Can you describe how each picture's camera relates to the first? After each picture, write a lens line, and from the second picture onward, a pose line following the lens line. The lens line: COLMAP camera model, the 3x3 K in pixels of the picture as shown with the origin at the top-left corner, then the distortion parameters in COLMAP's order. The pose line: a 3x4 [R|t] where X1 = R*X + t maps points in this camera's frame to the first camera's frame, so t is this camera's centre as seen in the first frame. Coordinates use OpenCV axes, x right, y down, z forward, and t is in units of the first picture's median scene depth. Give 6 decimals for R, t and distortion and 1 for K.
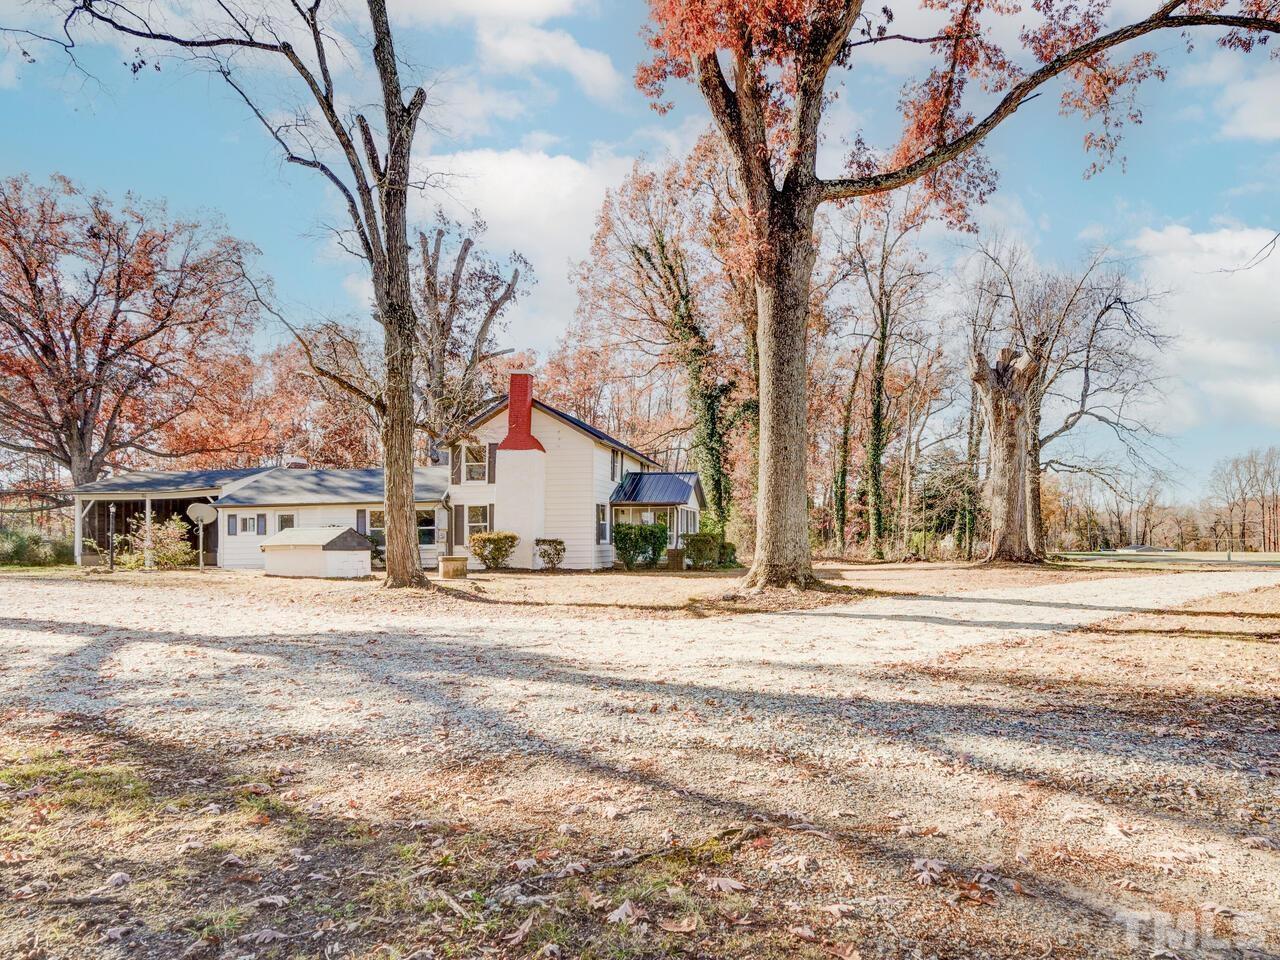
lens RADIAL K [[576.1, 0, 640.0], [0, 576.1, 480.0], [0, 0, 1]] dist [-0.003106, -0.000410]
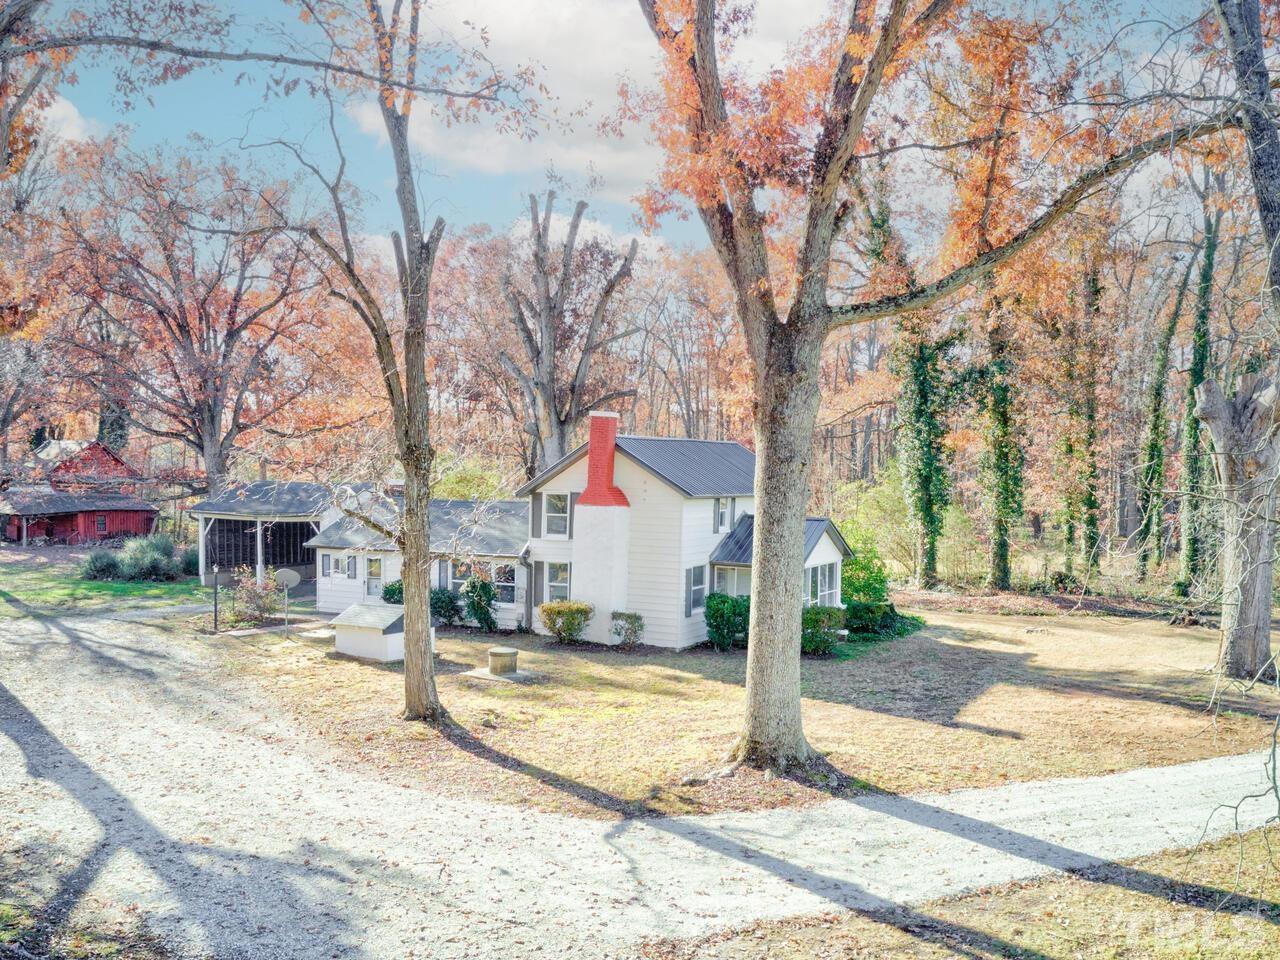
lens RADIAL K [[751.5, 0, 617.1], [0, 751.5, 479.6], [0, 0, 1]] dist [-0.001123, -0.027777]
pose [[0.962102, 0.001403, -0.272685, 0.138383], [0.004090, 0.999800, 0.019573, -0.122092], [0.272658, -0.019947, 0.961904, -0.096372]]
